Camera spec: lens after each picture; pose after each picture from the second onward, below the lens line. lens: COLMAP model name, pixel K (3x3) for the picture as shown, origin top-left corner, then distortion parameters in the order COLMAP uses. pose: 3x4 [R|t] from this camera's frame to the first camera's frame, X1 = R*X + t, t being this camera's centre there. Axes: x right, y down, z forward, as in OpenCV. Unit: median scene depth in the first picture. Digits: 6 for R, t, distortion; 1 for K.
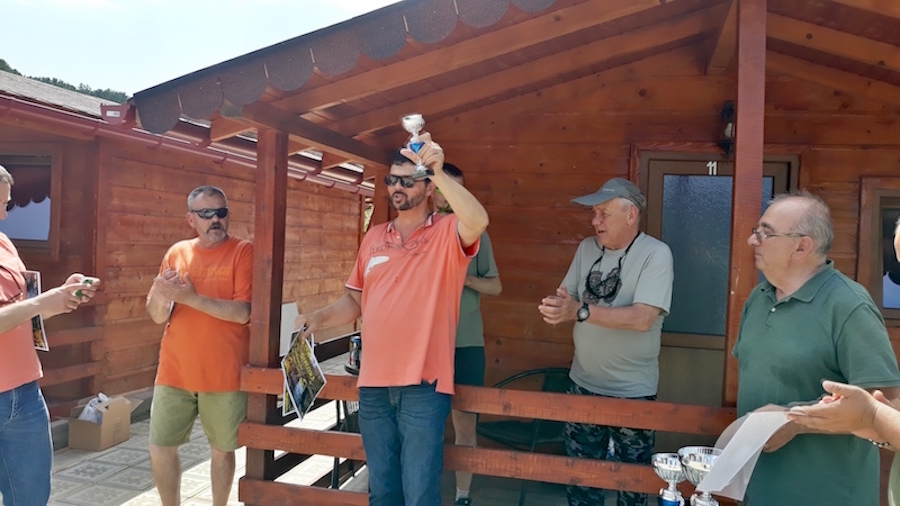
lens RADIAL K [[718.0, 0, 453.2], [0, 718.0, 256.2], [0, 0, 1]] dist [0.039526, -0.033377]
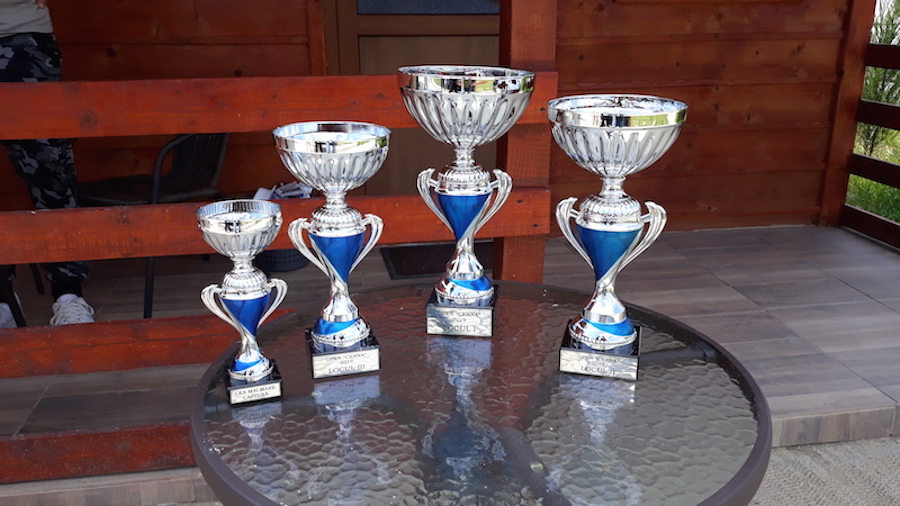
lens RADIAL K [[718.0, 0, 450.7], [0, 718.0, 252.8], [0, 0, 1]] dist [0.039526, -0.033377]
pose [[0.907309, -0.175018, 0.382309, 0.074915], [0.046473, 0.945423, 0.322515, 0.119717], [-0.417889, -0.274853, 0.865924, 0.371025]]
